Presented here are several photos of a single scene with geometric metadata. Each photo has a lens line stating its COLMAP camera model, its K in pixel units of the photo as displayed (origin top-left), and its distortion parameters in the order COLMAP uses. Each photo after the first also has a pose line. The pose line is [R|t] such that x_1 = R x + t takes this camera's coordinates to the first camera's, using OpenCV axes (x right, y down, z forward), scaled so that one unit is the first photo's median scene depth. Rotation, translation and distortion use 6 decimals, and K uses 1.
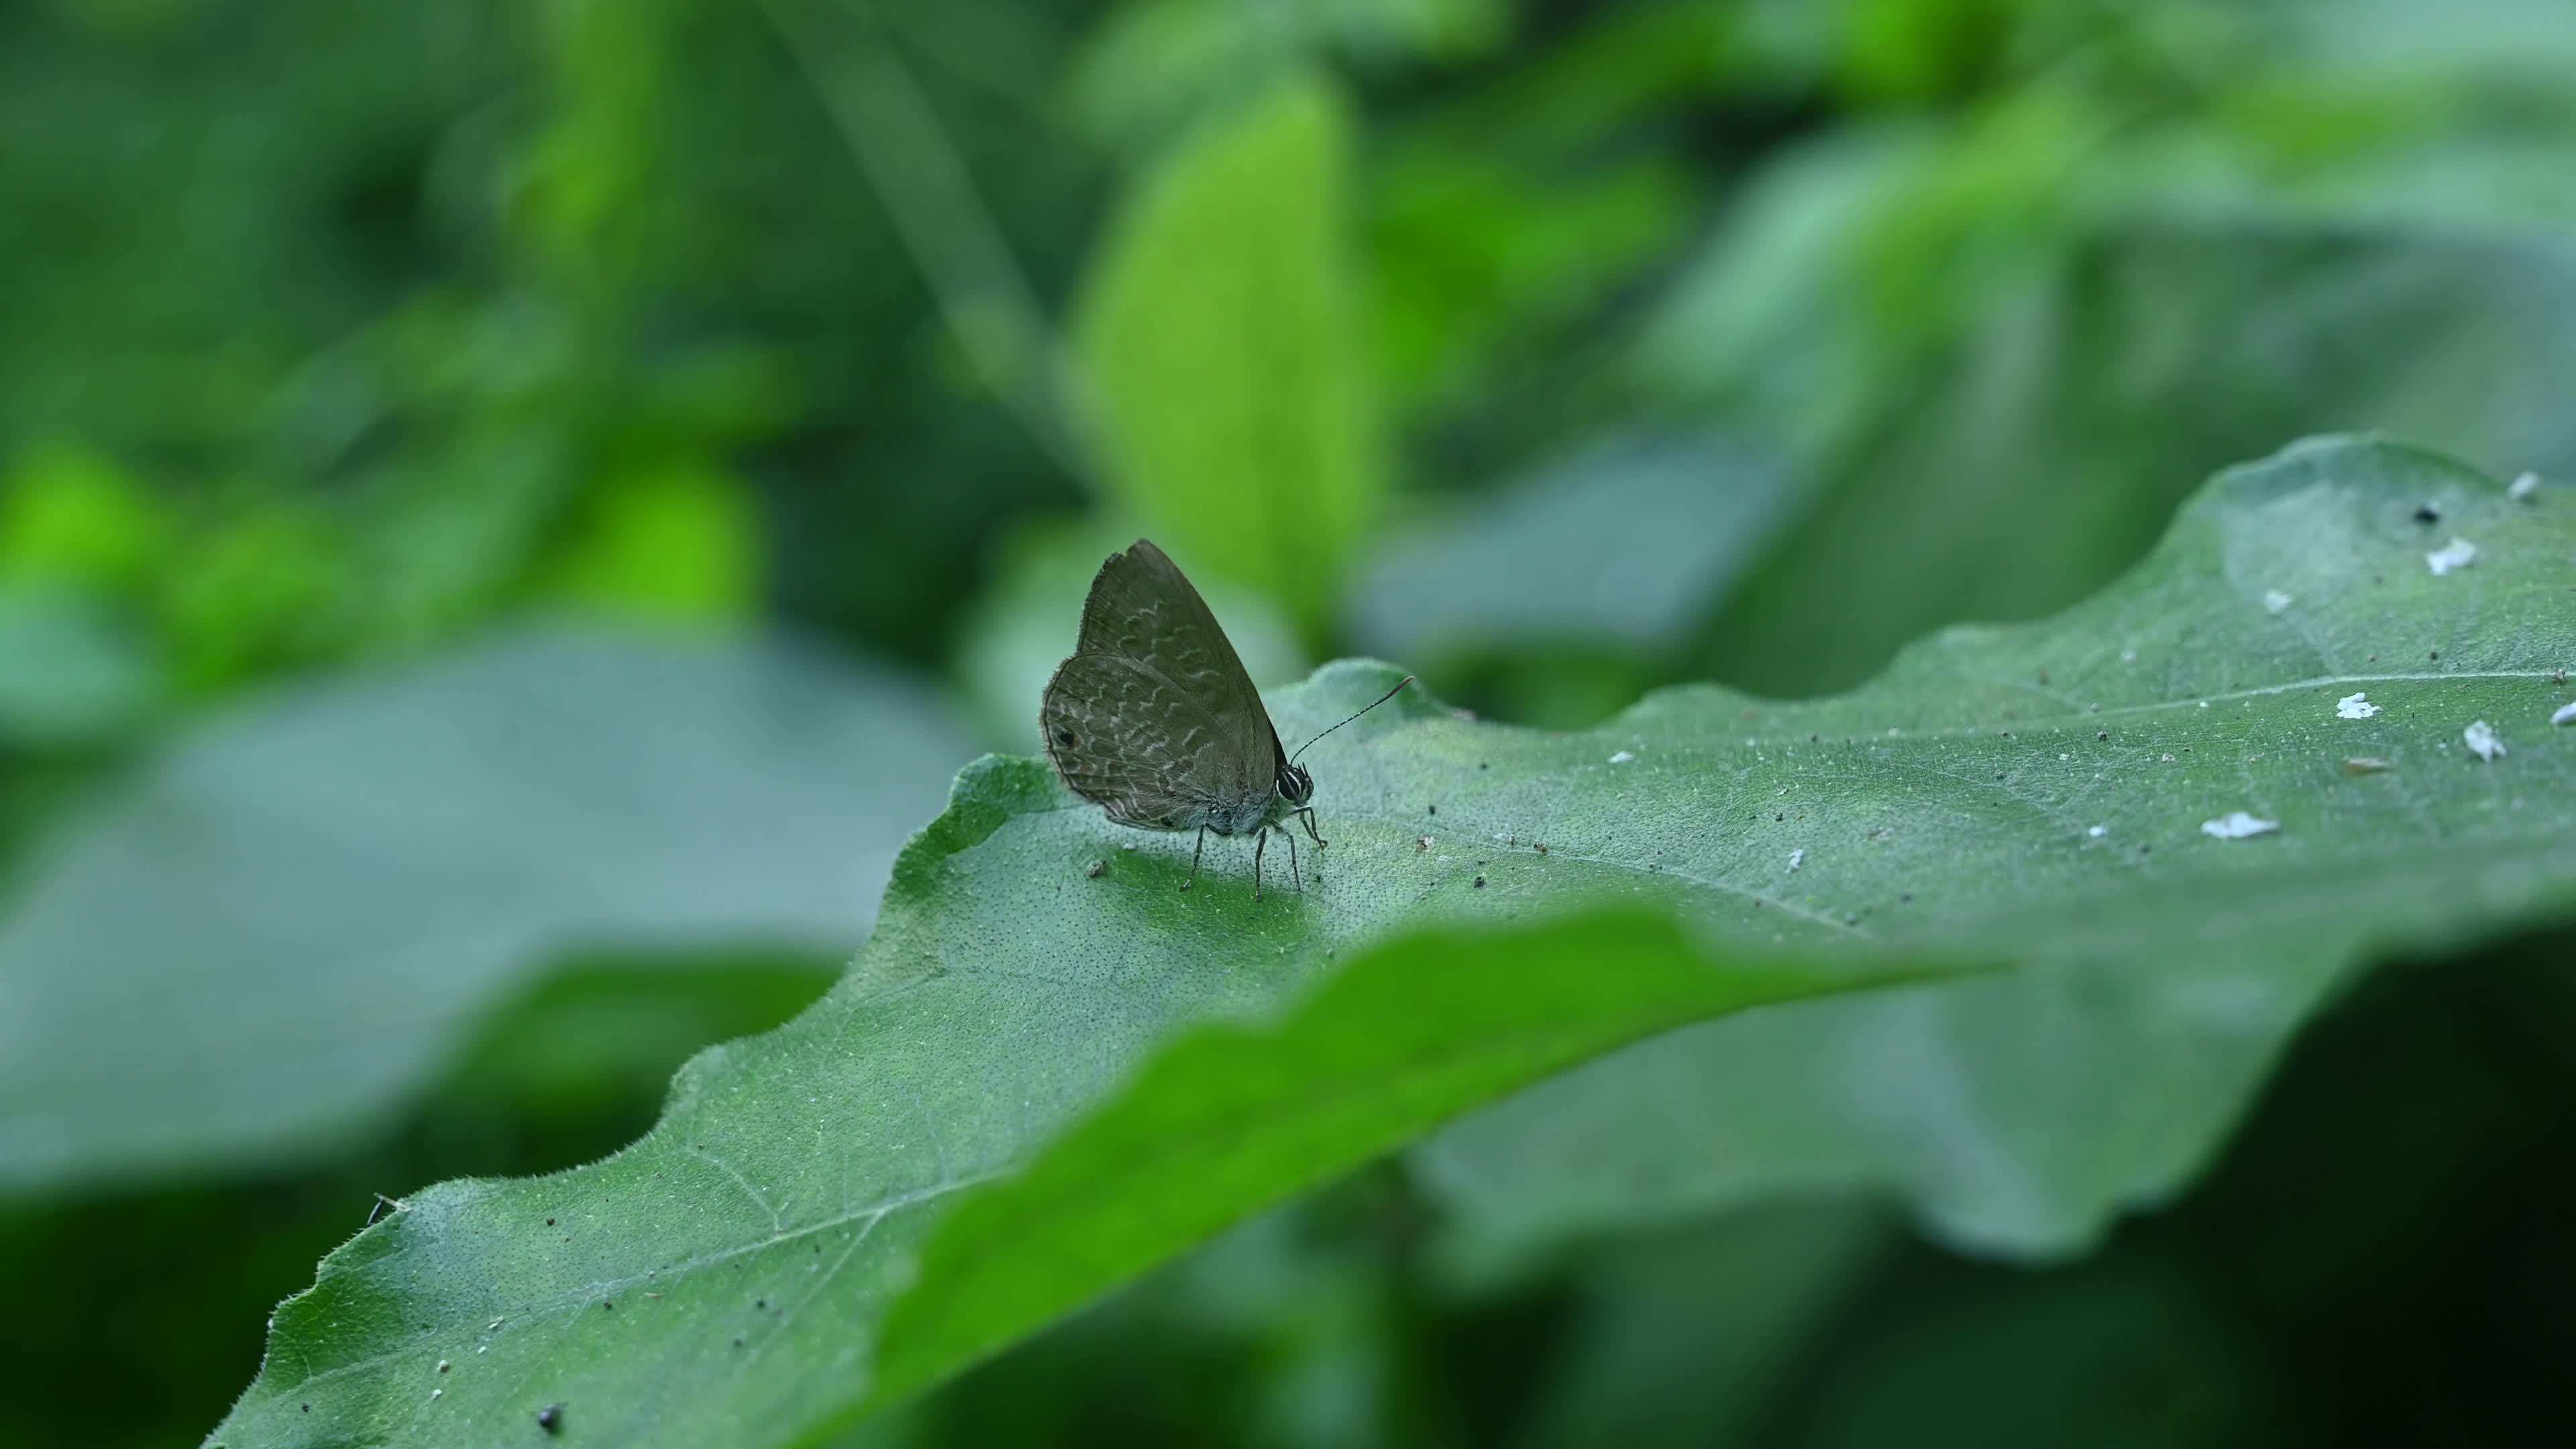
lens RADIAL K [[5054.6, 0, 1288.0], [0, 5054.6, 724.5], [0, 0, 1]] dist [-0.021908, -0.181845]
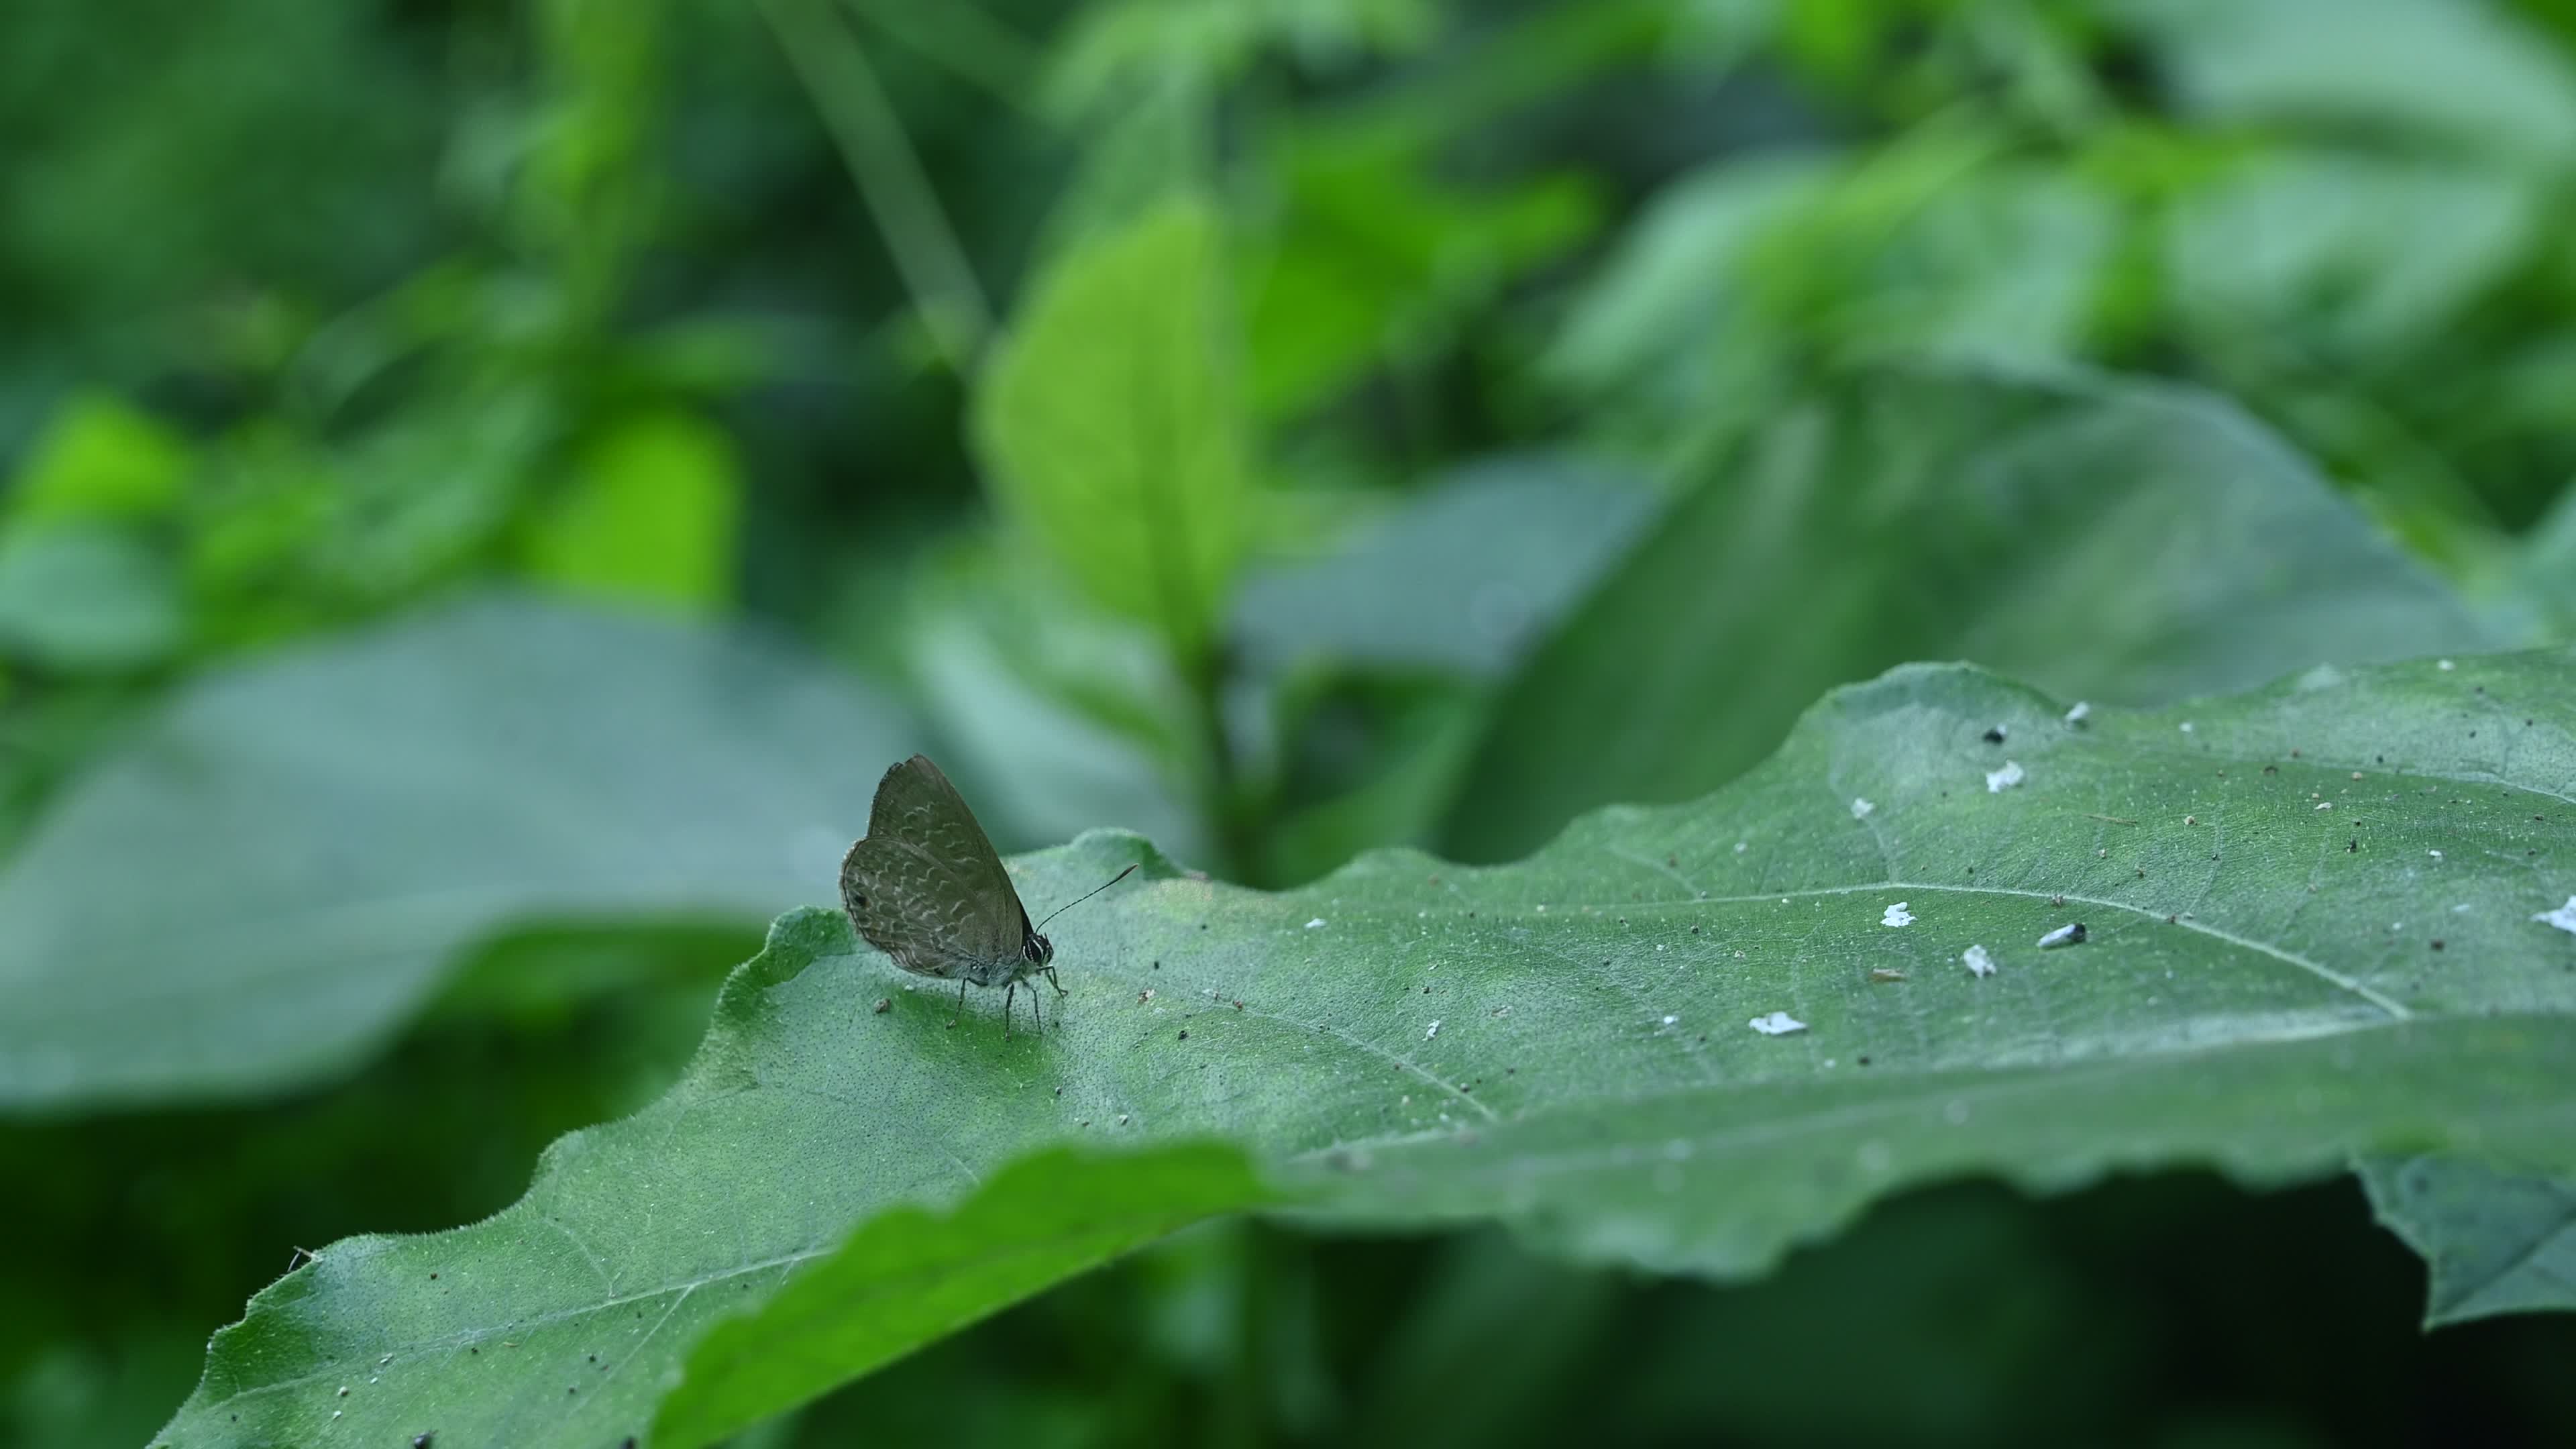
lens RADIAL K [[5054.6, 0, 1288.0], [0, 5054.6, 724.5], [0, 0, 1]] dist [-0.021908, -0.181845]
pose [[0.999403, 0.032845, -0.010742, 0.073368], [-0.032368, 0.998594, 0.041989, -0.096497], [0.012106, -0.041616, 0.999060, -0.234960]]
